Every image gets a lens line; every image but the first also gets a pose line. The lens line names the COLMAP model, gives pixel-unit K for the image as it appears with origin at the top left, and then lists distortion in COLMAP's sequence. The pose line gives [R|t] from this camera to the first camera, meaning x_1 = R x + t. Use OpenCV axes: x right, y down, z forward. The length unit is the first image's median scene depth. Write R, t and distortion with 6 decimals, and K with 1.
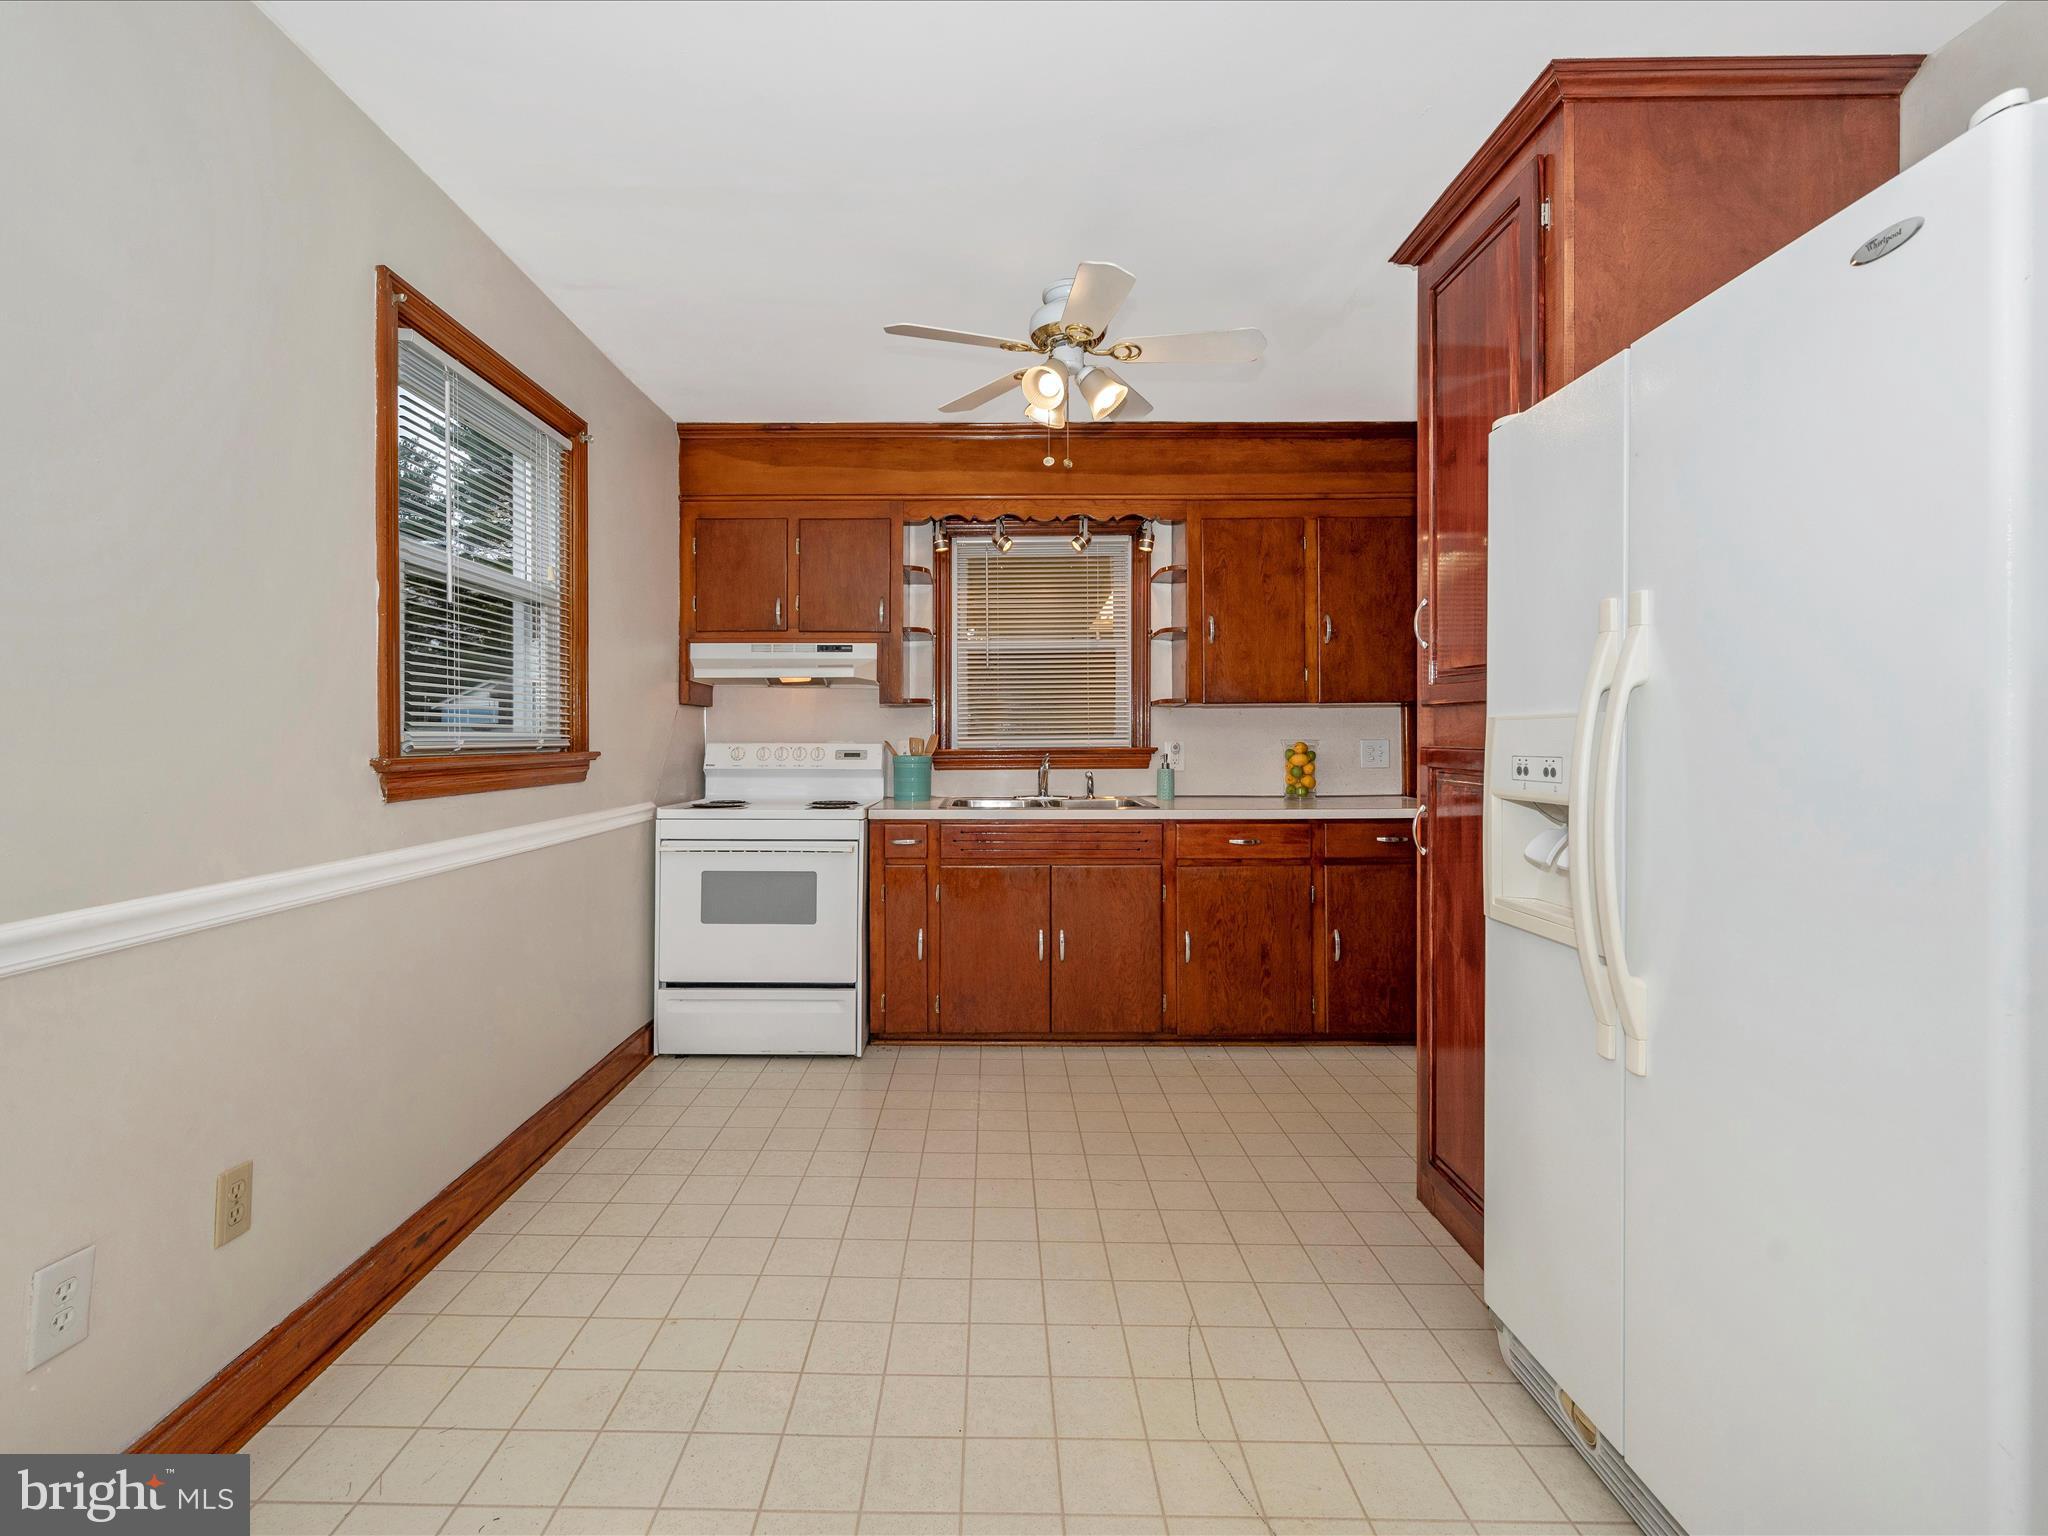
lens RADIAL K [[929.6, 0, 984.9], [0, 929.6, 719.9], [0, 0, 1]] dist [-0.000889, -0.000700]
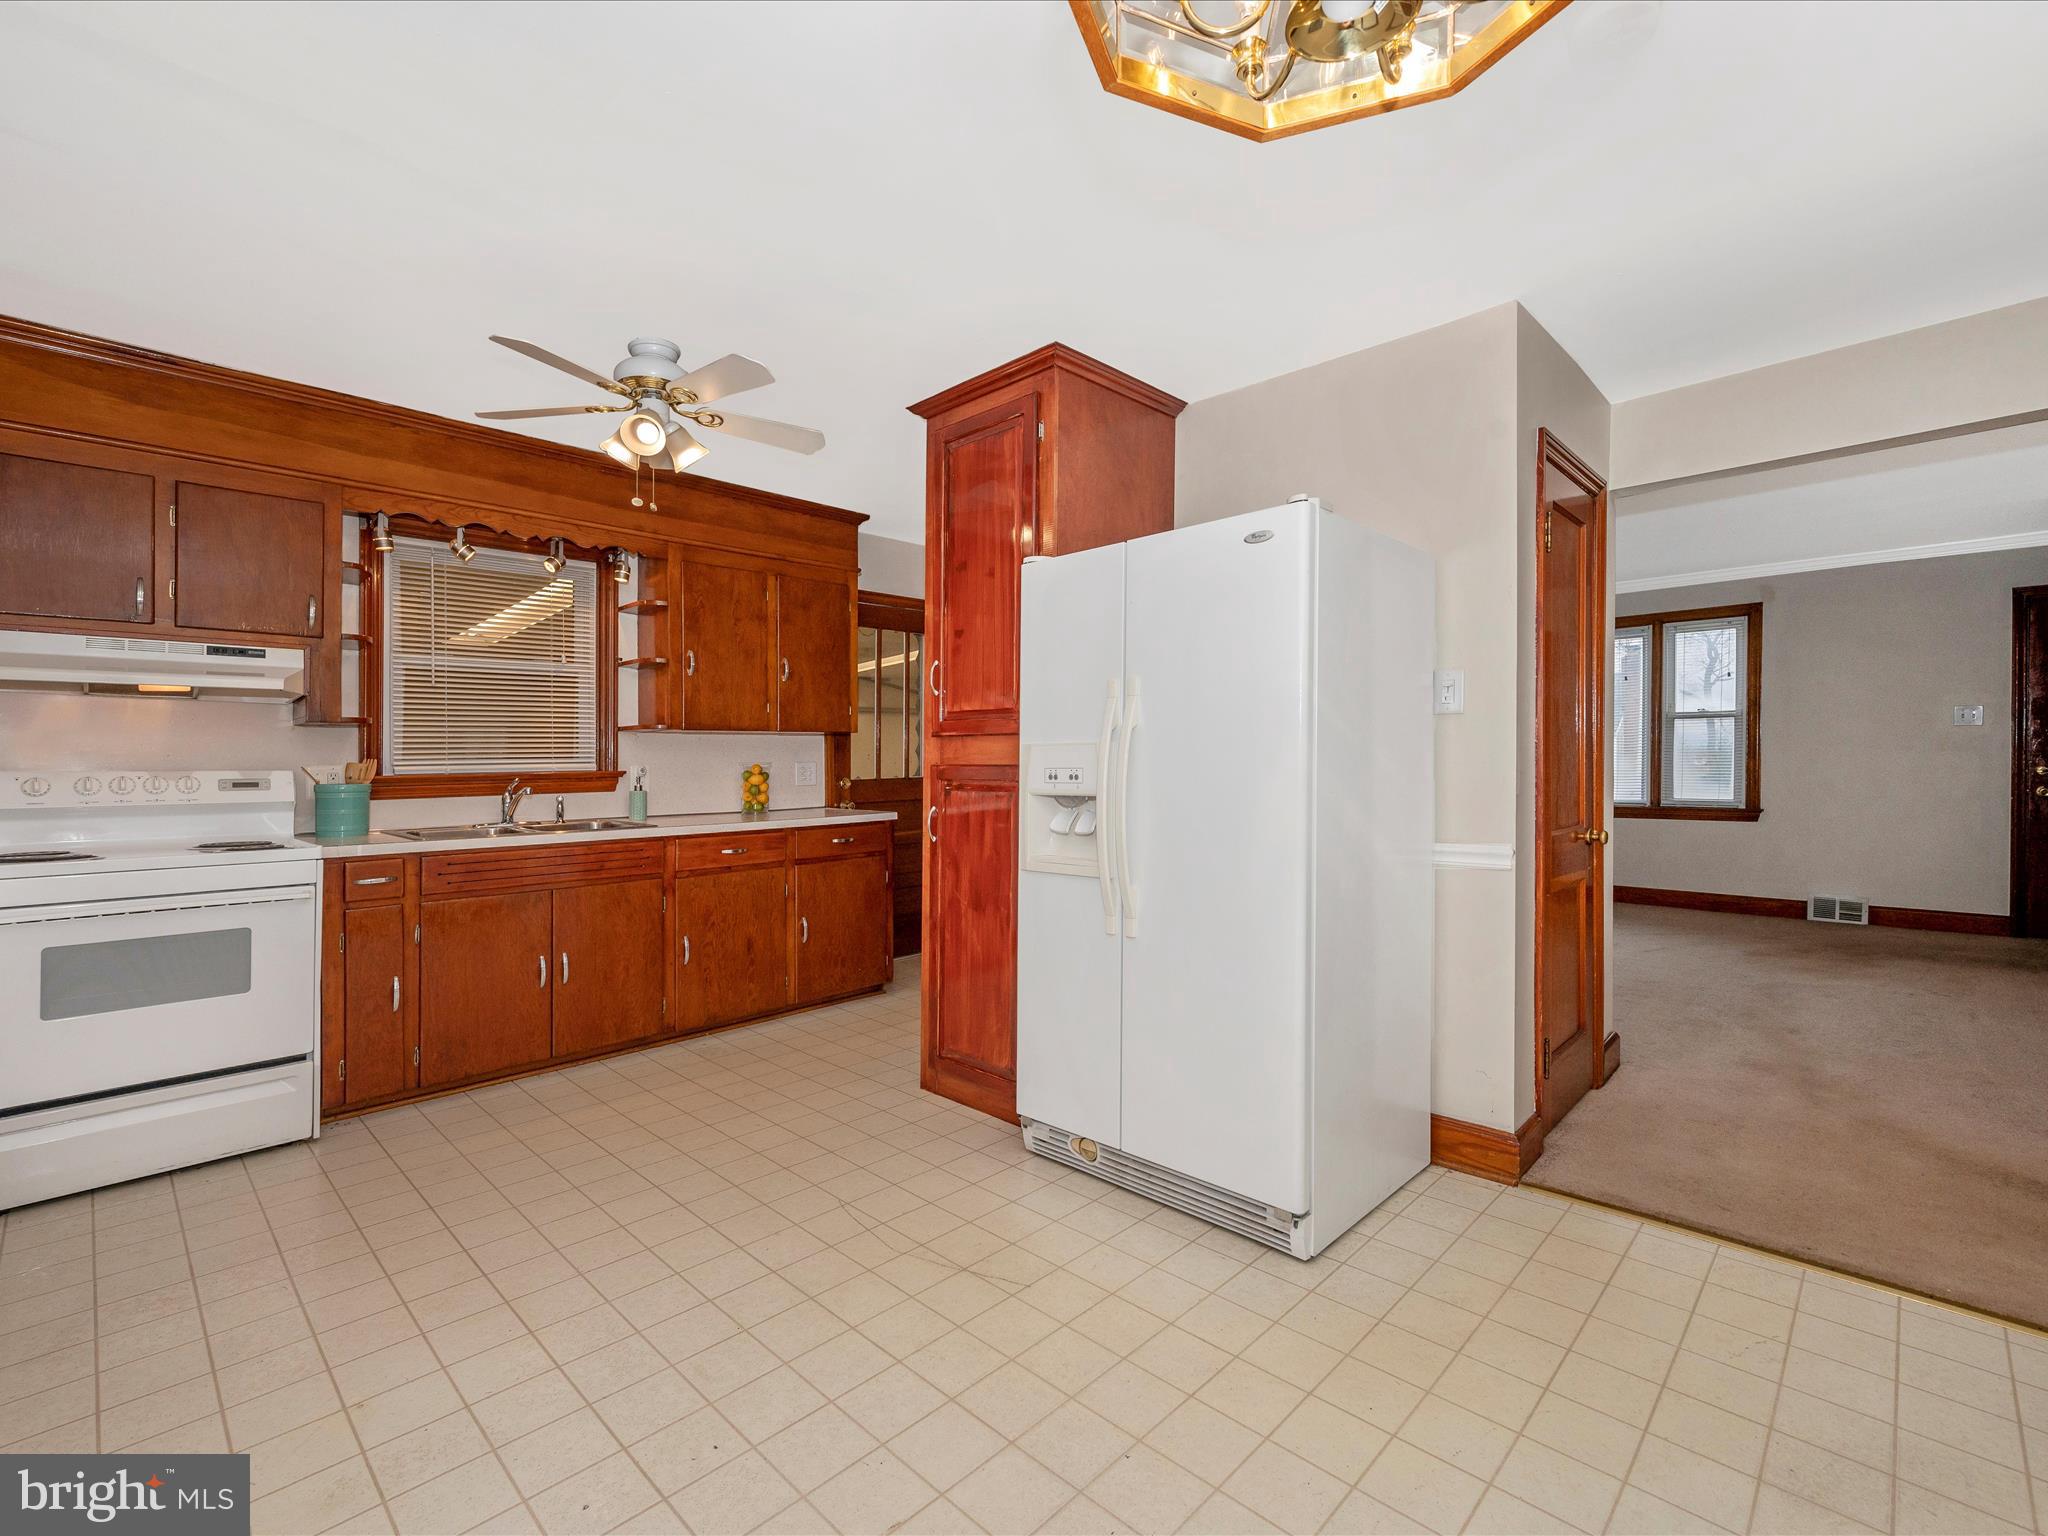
lens RADIAL K [[921.6, 0, 1018.3], [0, 921.6, 758.0], [0, 0, 1]] dist [-0.004689, -0.001043]
pose [[0.693101, -0.002665, 0.720836, -0.275702], [-0.006272, 0.999933, 0.009728, 0.002485], [-0.720813, -0.011263, 0.693038, -0.037491]]
